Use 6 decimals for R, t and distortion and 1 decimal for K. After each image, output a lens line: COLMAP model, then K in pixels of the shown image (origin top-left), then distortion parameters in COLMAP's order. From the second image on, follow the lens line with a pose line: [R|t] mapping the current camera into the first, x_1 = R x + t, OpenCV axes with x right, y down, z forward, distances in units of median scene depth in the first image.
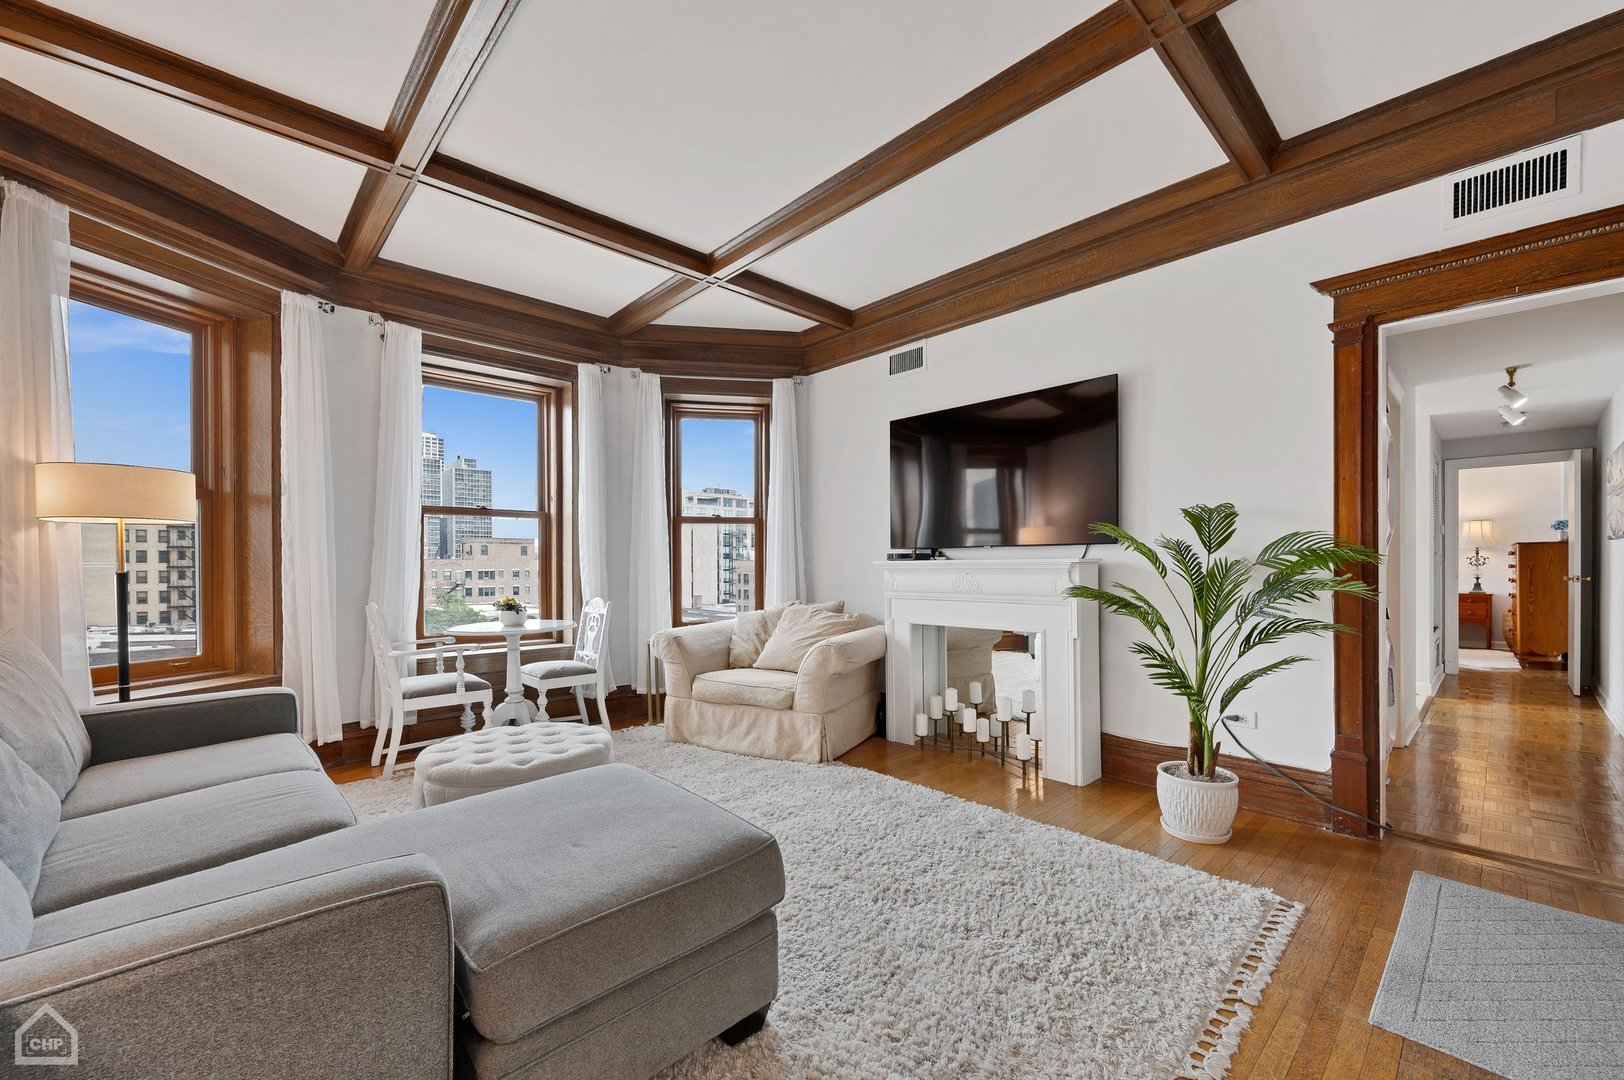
lens RADIAL K [[650.6, 0, 811.8], [0, 650.6, 564.4], [0, 0, 1]] dist [-0.002249, -0.000197]
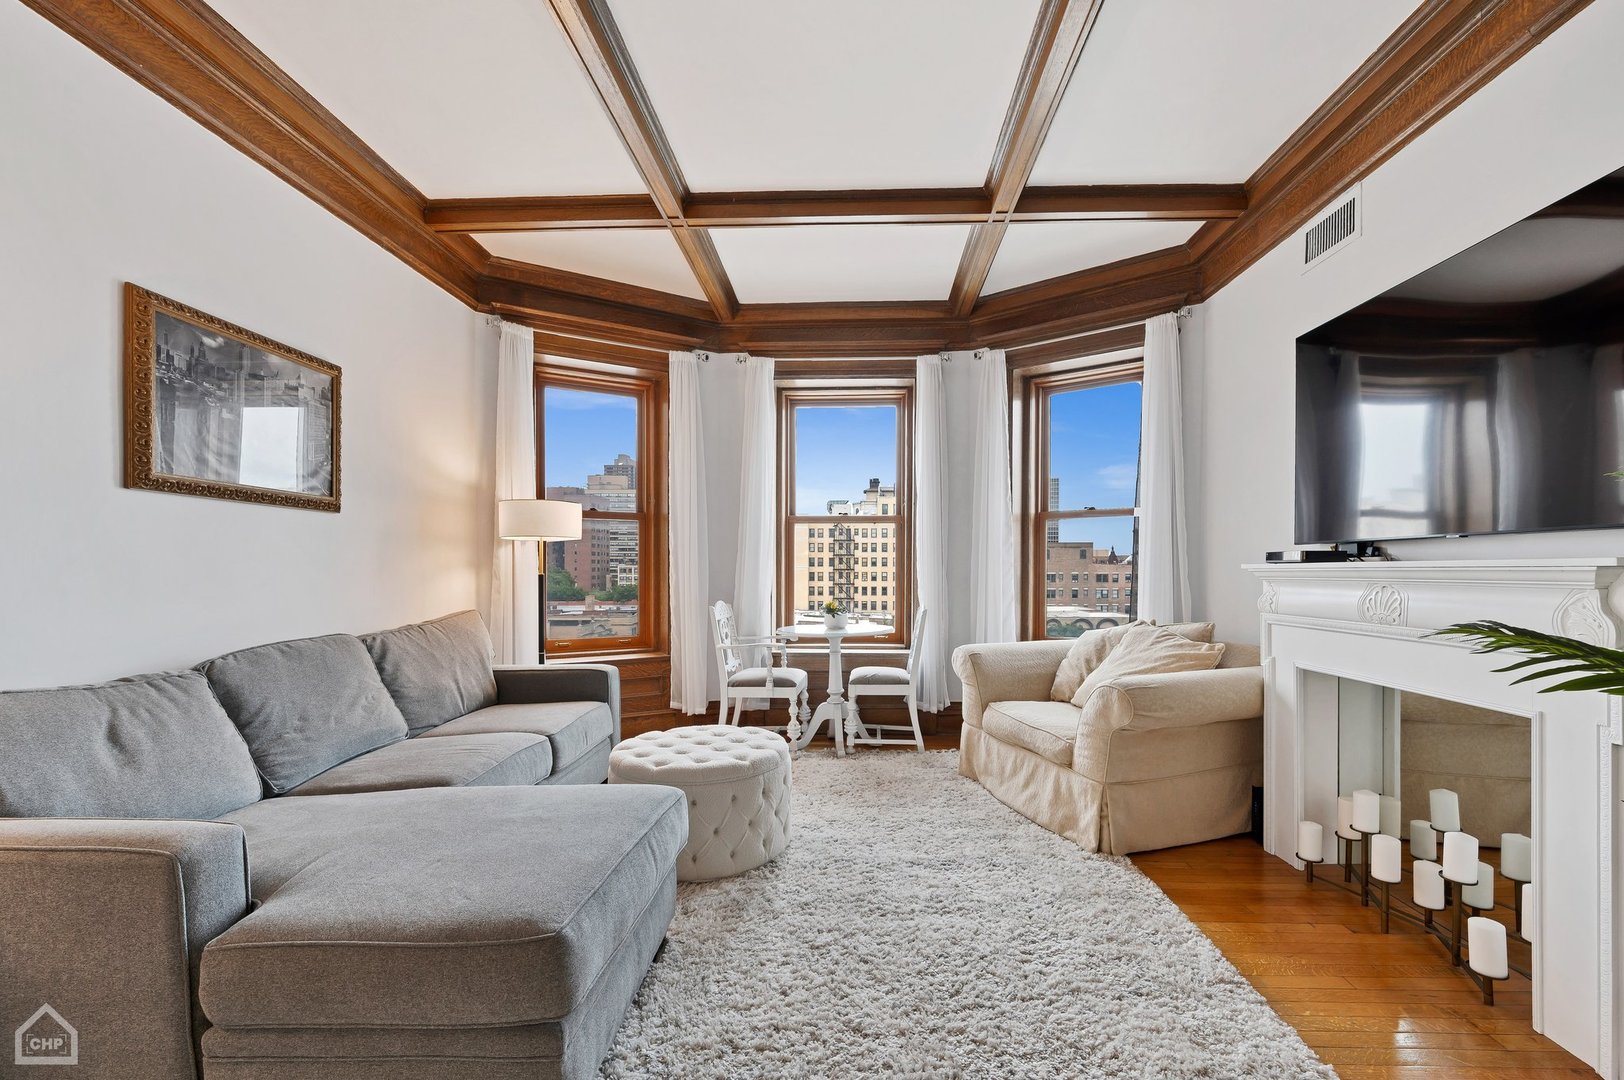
lens RADIAL K [[661.9, 0, 850.6], [0, 661.9, 572.9], [0, 0, 1]] dist [0.000054, -0.000365]
pose [[0.713939, 0.006447, -0.700178, 0.291060], [-0.000760, 0.999964, 0.008433, -0.001732], [0.700207, -0.005489, 0.713919, 0.278455]]
